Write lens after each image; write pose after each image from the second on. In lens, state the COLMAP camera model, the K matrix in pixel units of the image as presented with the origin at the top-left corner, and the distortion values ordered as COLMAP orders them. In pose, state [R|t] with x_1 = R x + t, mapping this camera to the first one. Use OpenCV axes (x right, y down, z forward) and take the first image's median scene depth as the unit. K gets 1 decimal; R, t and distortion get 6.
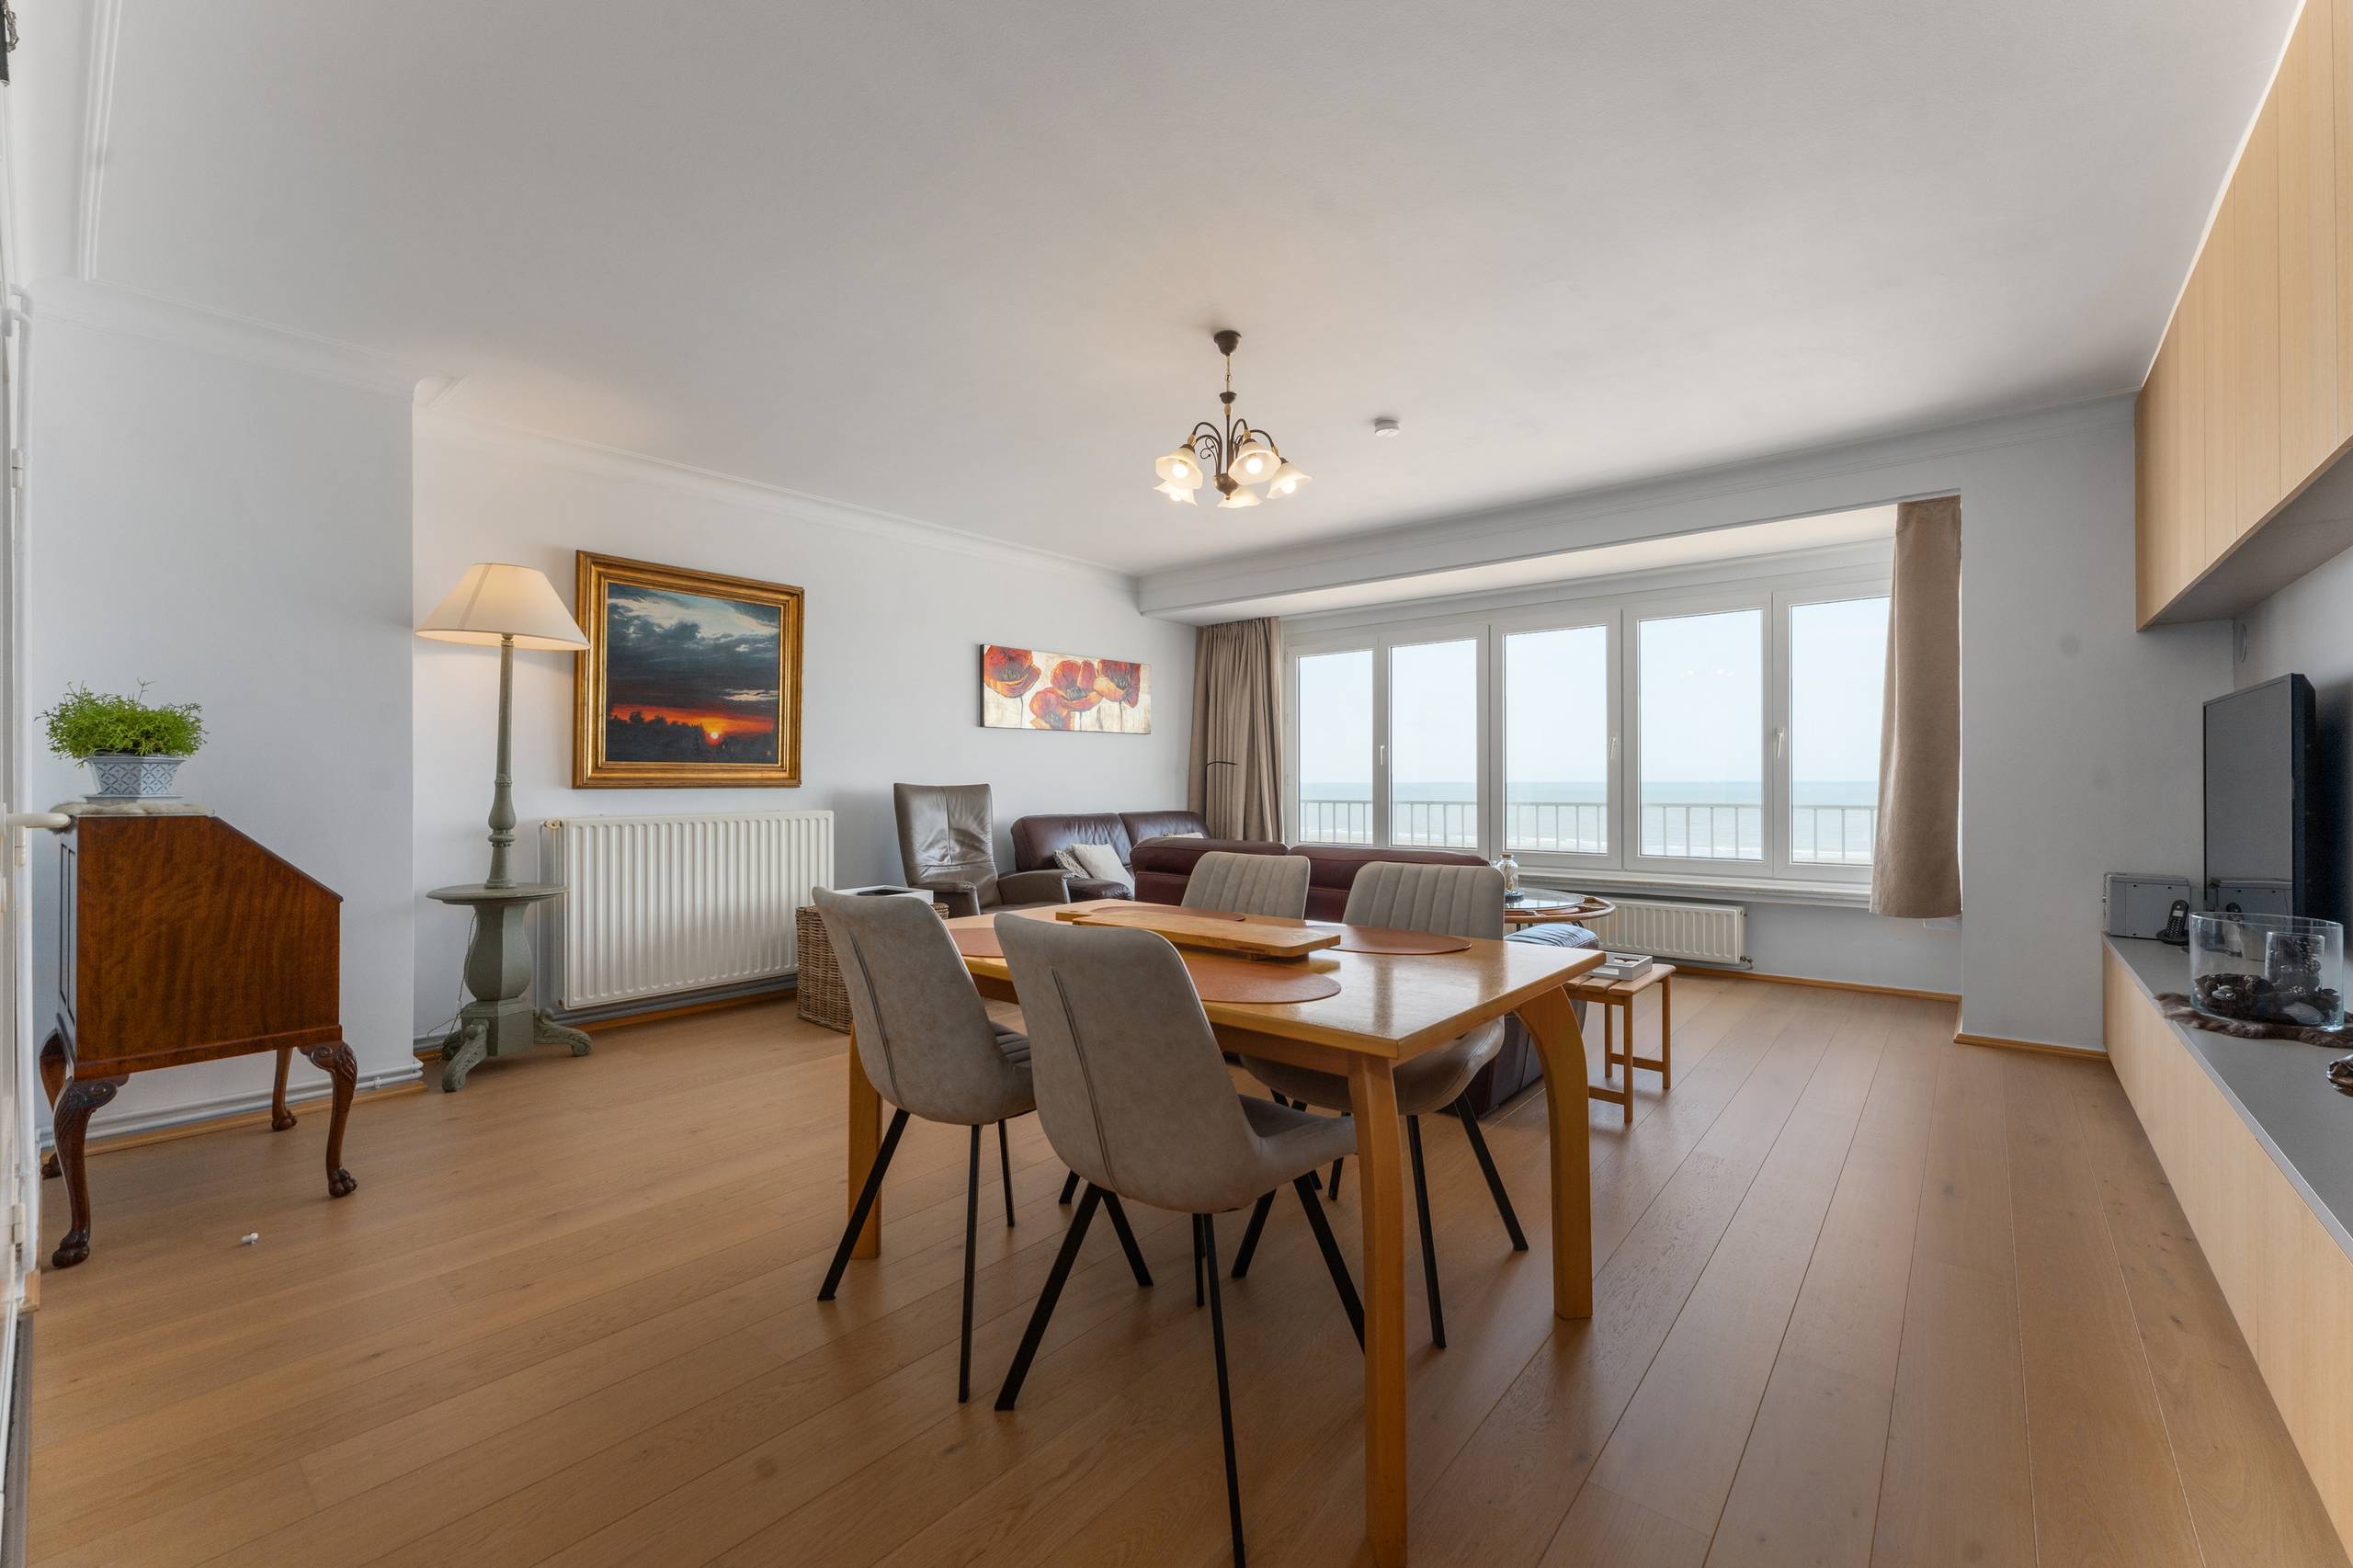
lens RADIAL K [[972.0, 0, 1166.1], [0, 972.0, 777.9], [0, 0, 1]] dist [0.003175, -0.000120]
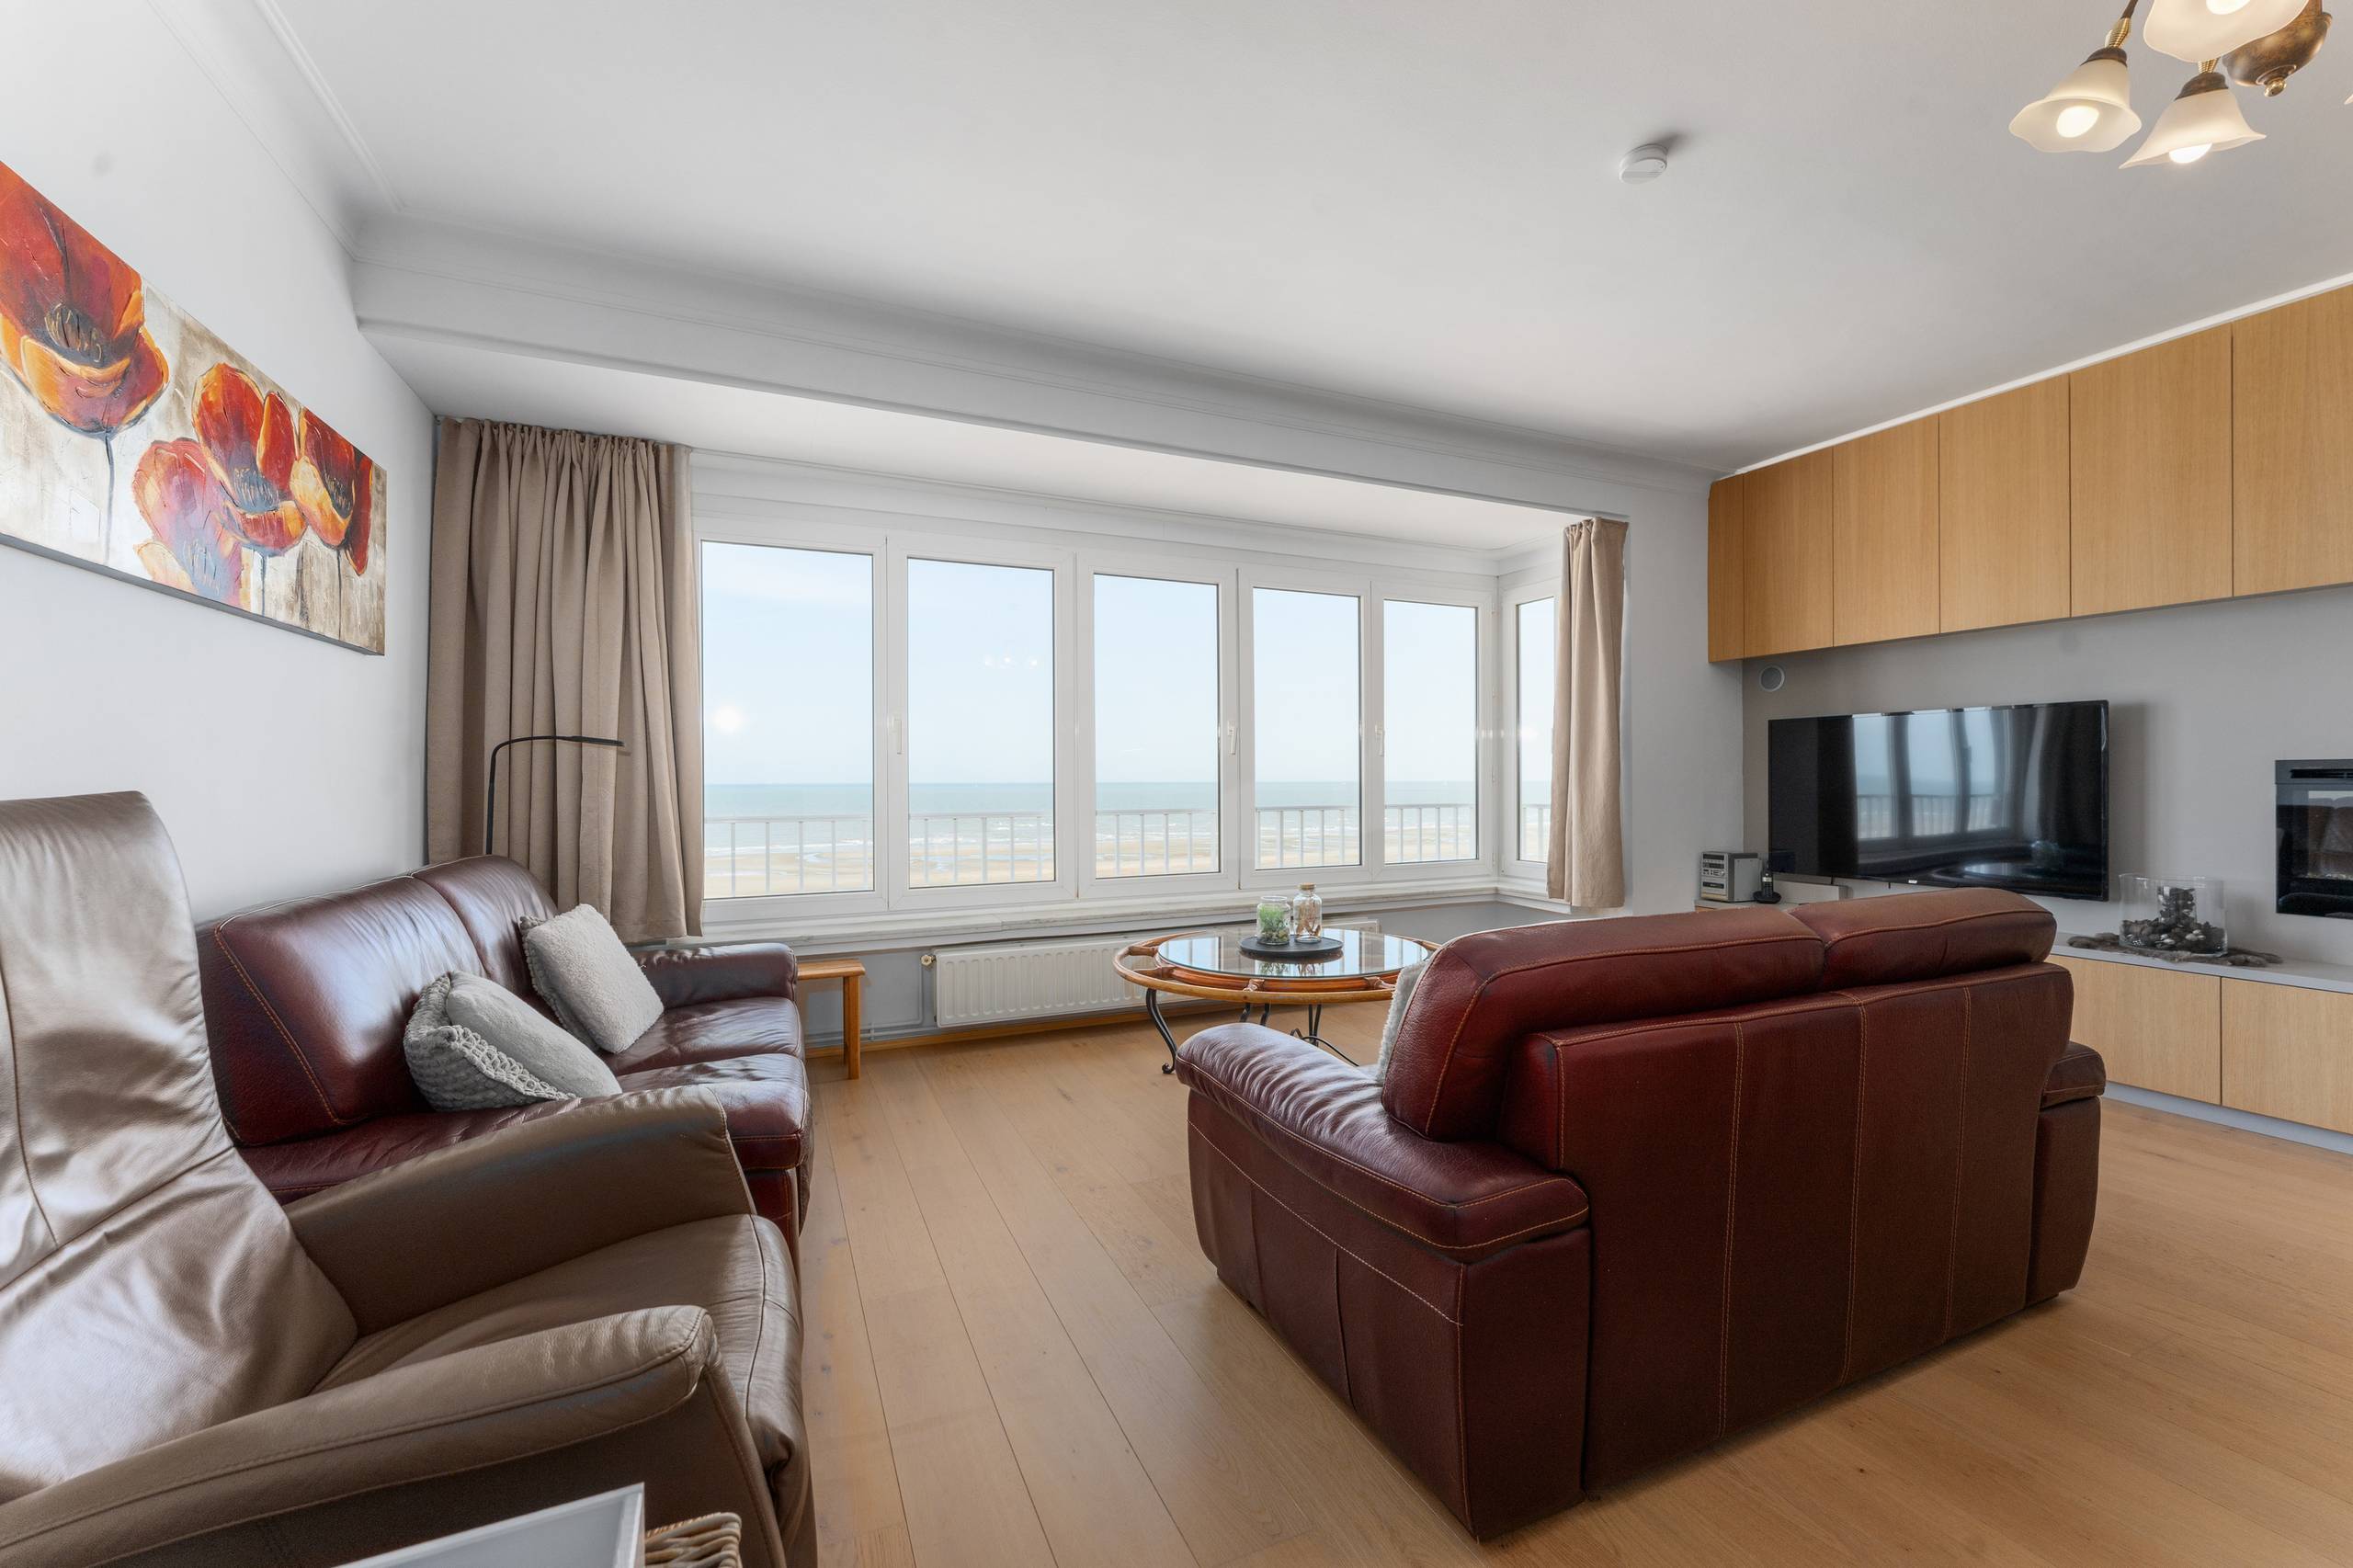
lens RADIAL K [[972.0, 0, 1190.5], [0, 972.0, 791.0], [0, 0, 1]] dist [0.003175, -0.000120]
pose [[0.432608, 0.000647, 0.901582, -0.329184], [-0.004331, 0.999990, 0.001360, 0.014070], [-0.901572, -0.004493, 0.432606, 0.785973]]
